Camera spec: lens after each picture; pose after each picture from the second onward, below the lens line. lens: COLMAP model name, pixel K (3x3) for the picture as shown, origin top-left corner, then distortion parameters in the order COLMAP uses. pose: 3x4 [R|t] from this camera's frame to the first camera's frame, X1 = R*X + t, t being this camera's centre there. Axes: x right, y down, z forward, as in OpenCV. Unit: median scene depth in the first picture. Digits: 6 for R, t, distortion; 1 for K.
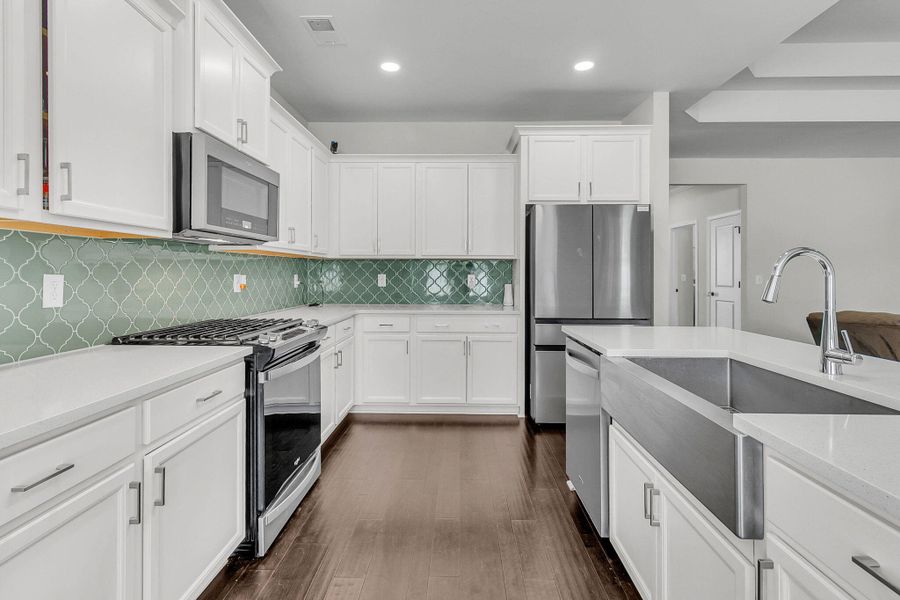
lens RADIAL K [[425.3, 0, 454.8], [0, 425.3, 273.0], [0, 0, 1]] dist [0.000853, 0.002424]
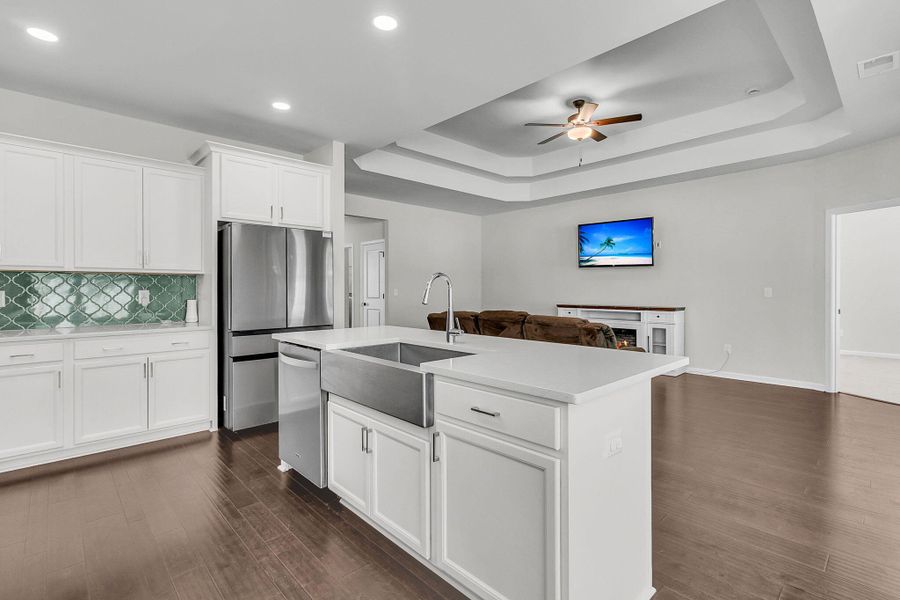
lens RADIAL K [[425.3, 0, 447.2], [0, 425.3, 292.9], [0, 0, 1]] dist [0.000853, 0.002424]
pose [[0.718570, -0.012311, 0.695346, -0.160279], [0.004320, 0.999903, 0.013238, 0.000306], [-0.695441, -0.006509, 0.718553, -0.119668]]
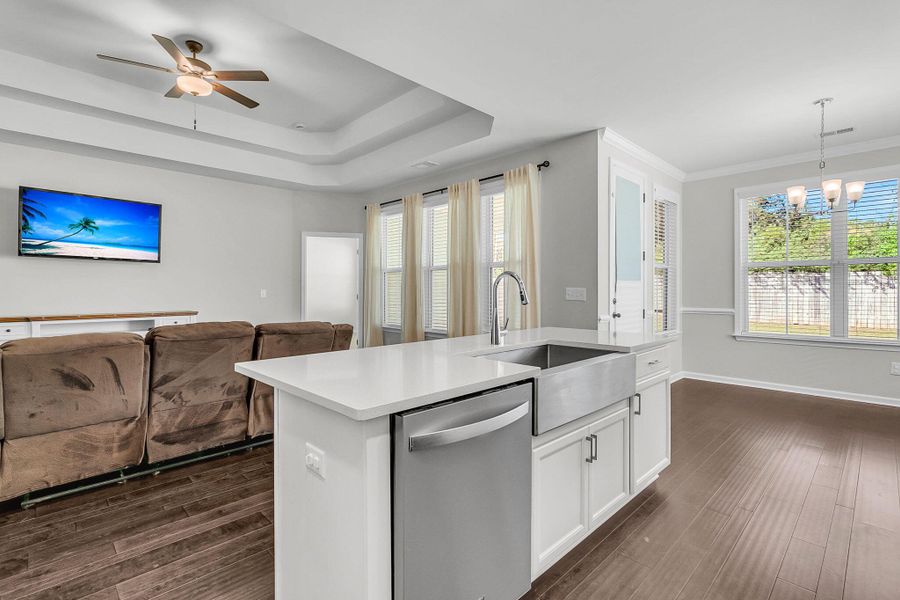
lens RADIAL K [[425.3, 0, 453.2], [0, 425.3, 287.8], [0, 0, 1]] dist [0.000853, 0.002424]
pose [[-0.707563, 0.000026, 0.706651, -0.081799], [-0.001252, 0.999998, -0.001291, 0.002758], [-0.706650, -0.001798, -0.707561, 0.929132]]
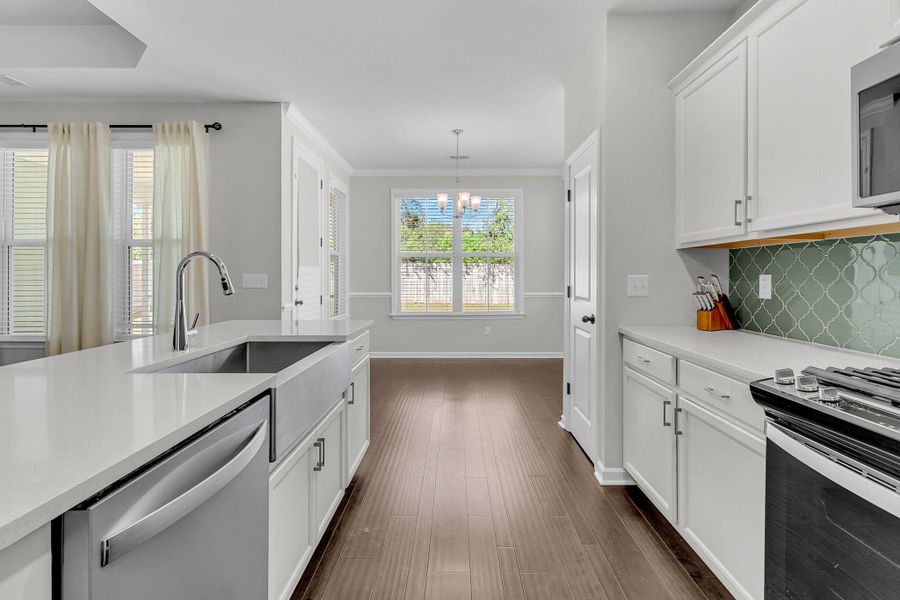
lens RADIAL K [[425.3, 0, 457.7], [0, 425.3, 273.2], [0, 0, 1]] dist [0.000853, 0.002424]
pose [[-0.999961, -0.003115, -0.008283, 0.026860], [-0.003074, 0.999983, -0.004913, 0.002758], [0.008298, -0.004887, -0.999954, 0.904857]]
